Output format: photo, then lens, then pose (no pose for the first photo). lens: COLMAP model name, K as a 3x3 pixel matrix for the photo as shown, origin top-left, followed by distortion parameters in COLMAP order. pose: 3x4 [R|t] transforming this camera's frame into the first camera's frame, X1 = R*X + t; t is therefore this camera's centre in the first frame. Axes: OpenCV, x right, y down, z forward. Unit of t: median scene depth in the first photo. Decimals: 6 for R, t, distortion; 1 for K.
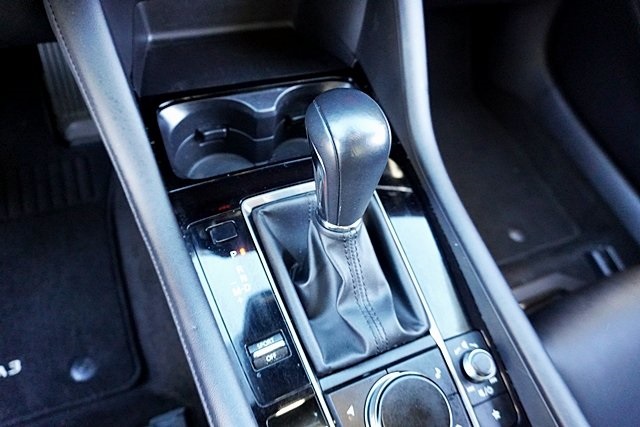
lens RADIAL K [[432.6, 0, 317.6], [0, 432.6, 214.1], [0, 0, 1]] dist [-0.038038, 0.024261]
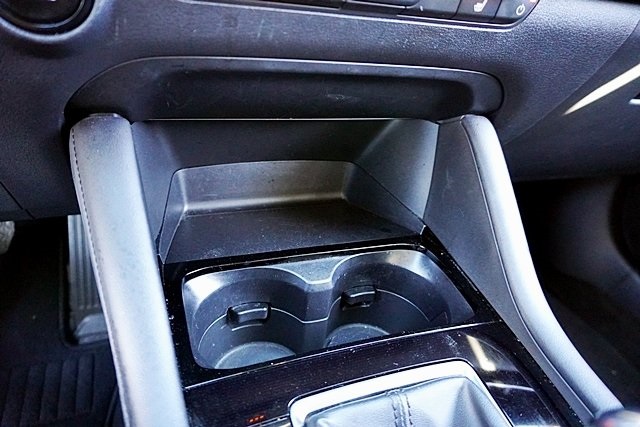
lens RADIAL K [[449.4, 0, 321.2], [0, 449.4, 216.2], [0, 0, 1]] dist [-0.027632, 0.000462]
pose [[0.998246, -0.026233, -0.053066, -0.090384], [-0.000056, 0.896025, -0.444003, 0.018177], [0.059196, 0.443228, 0.894452, 0.277070]]
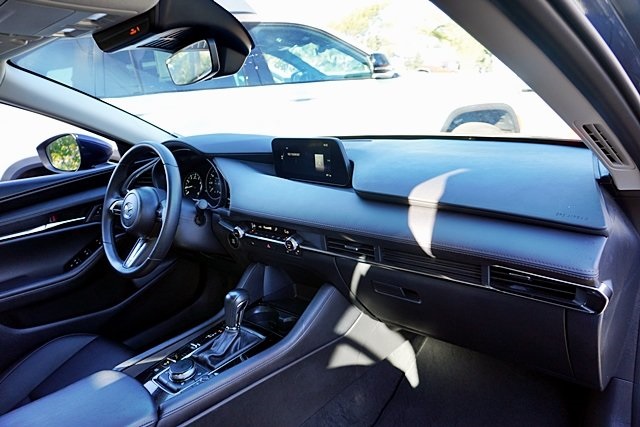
lens RADIAL K [[432.6, 0, 319.0], [0, 432.6, 215.3], [0, 0, 1]] dist [-0.038038, 0.024261]
pose [[0.416812, 0.010112, -0.908937, 3.045869], [-0.682744, 0.663631, -0.305703, -0.017482], [0.600108, 0.747991, 0.283513, -0.127515]]
